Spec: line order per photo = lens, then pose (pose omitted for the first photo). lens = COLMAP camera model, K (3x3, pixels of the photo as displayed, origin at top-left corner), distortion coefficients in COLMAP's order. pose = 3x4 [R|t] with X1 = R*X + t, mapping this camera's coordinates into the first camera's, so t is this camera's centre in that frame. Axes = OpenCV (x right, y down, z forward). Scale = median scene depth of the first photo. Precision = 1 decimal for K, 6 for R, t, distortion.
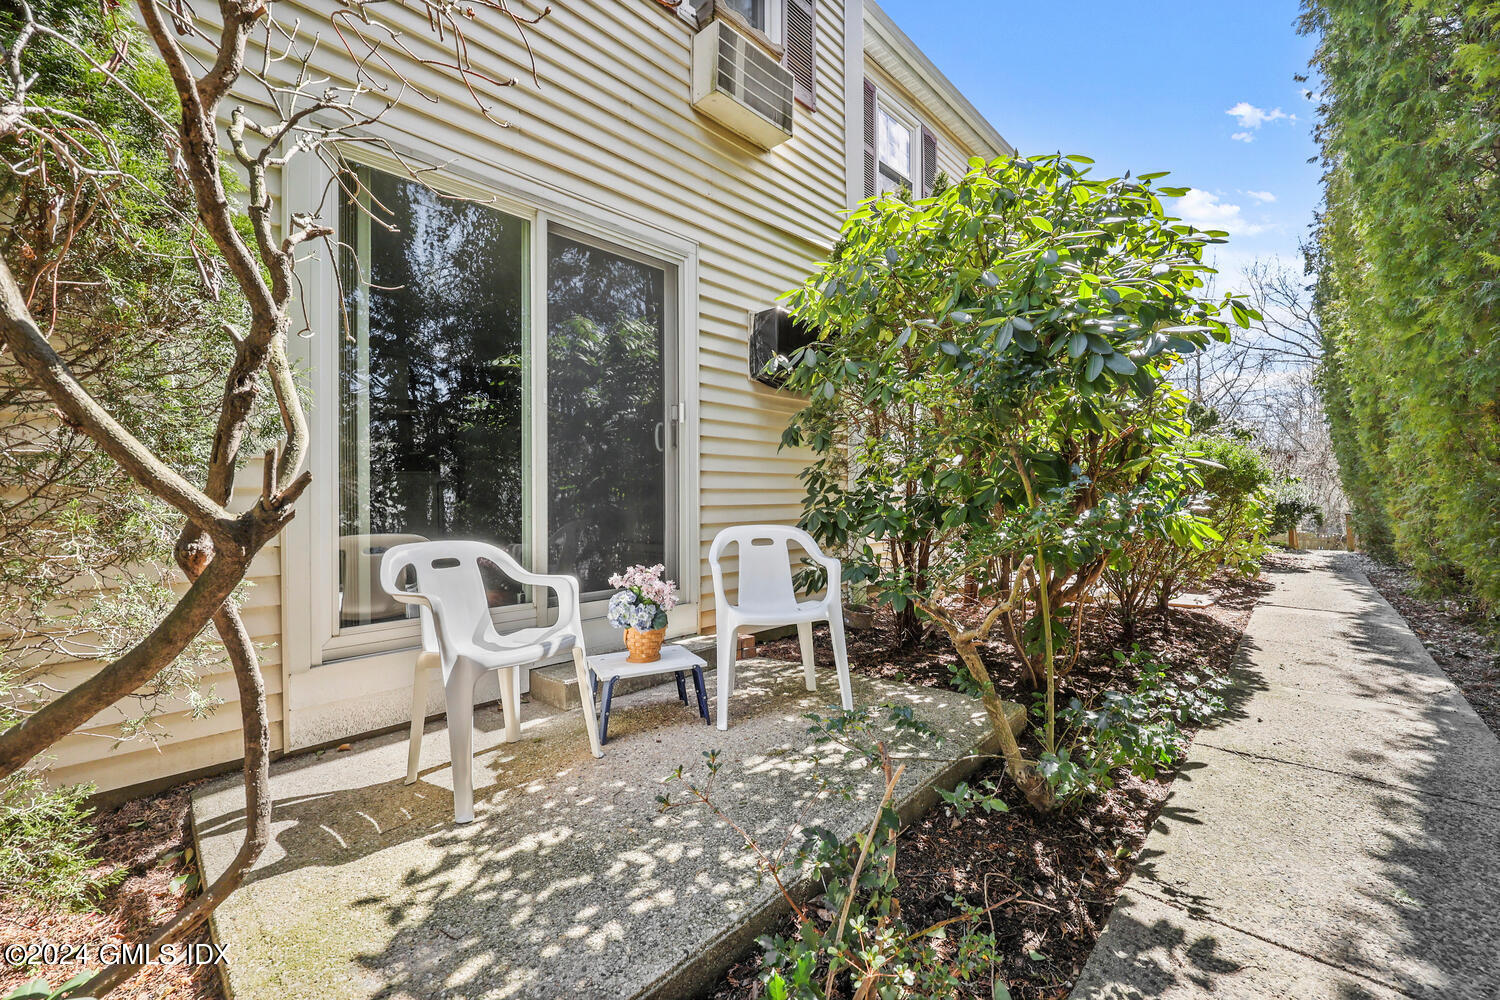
lens RADIAL K [[613.3, 0, 752.1], [0, 613.3, 500.0], [0, 0, 1]] dist [0.000626, 0.000233]
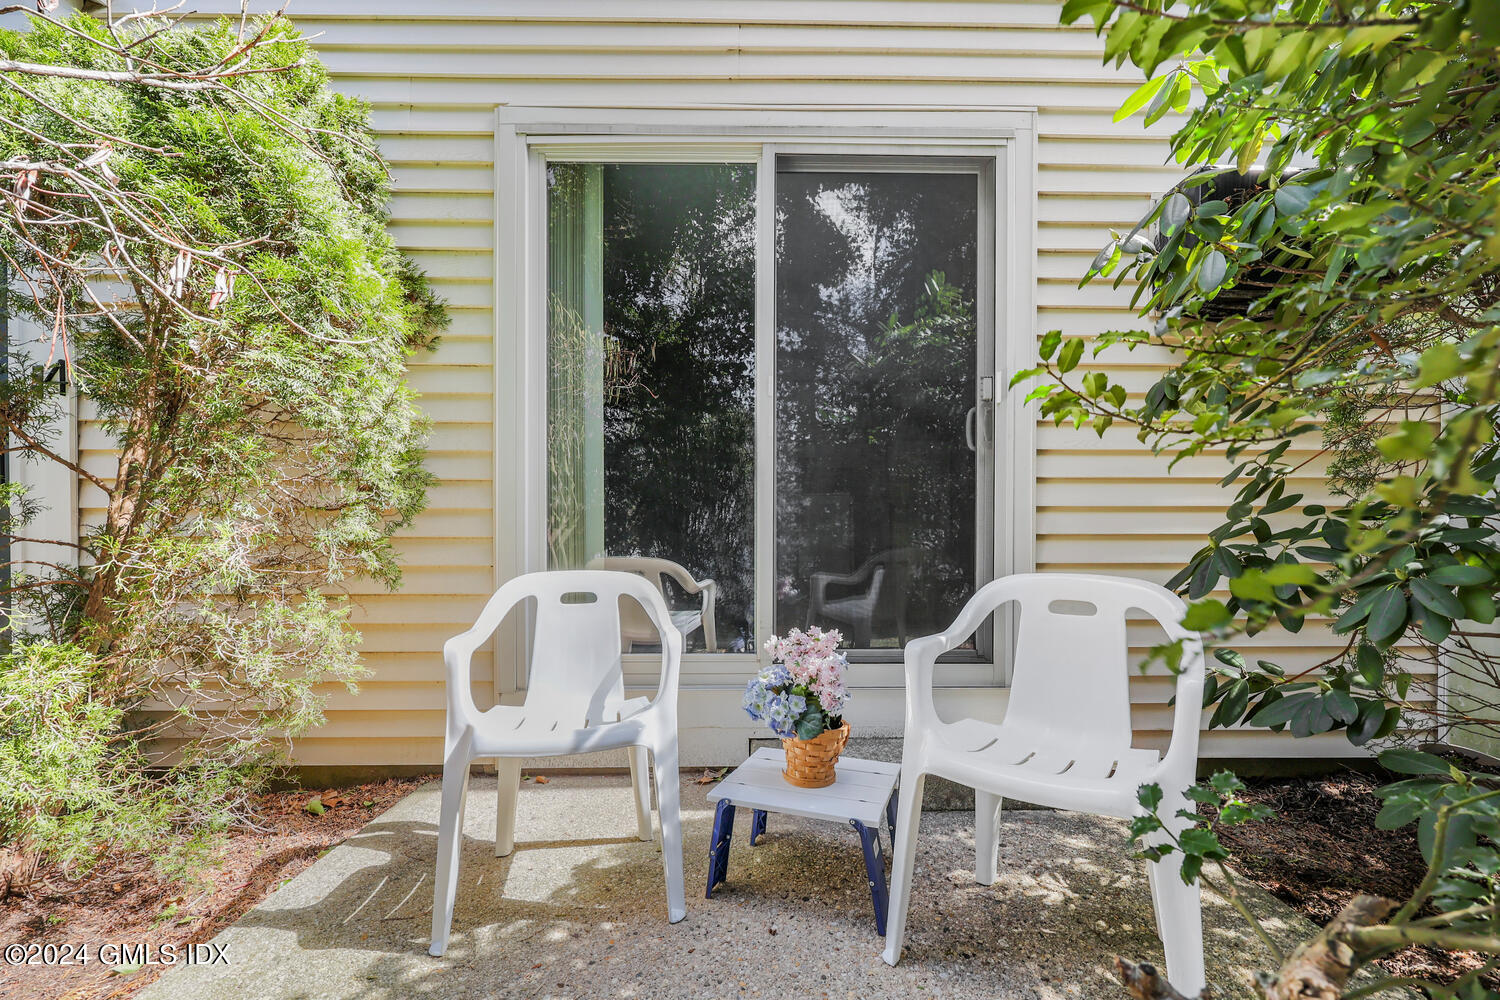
lens RADIAL K [[634.3, 0, 750.1], [0, 634.3, 517.4], [0, 0, 1]] dist [0.001031, 0.000135]
pose [[0.703230, 0.008503, -0.710912, 0.208189], [-0.007993, 0.999960, 0.004054, -0.008602], [0.710918, 0.002832, 0.703269, 0.426809]]
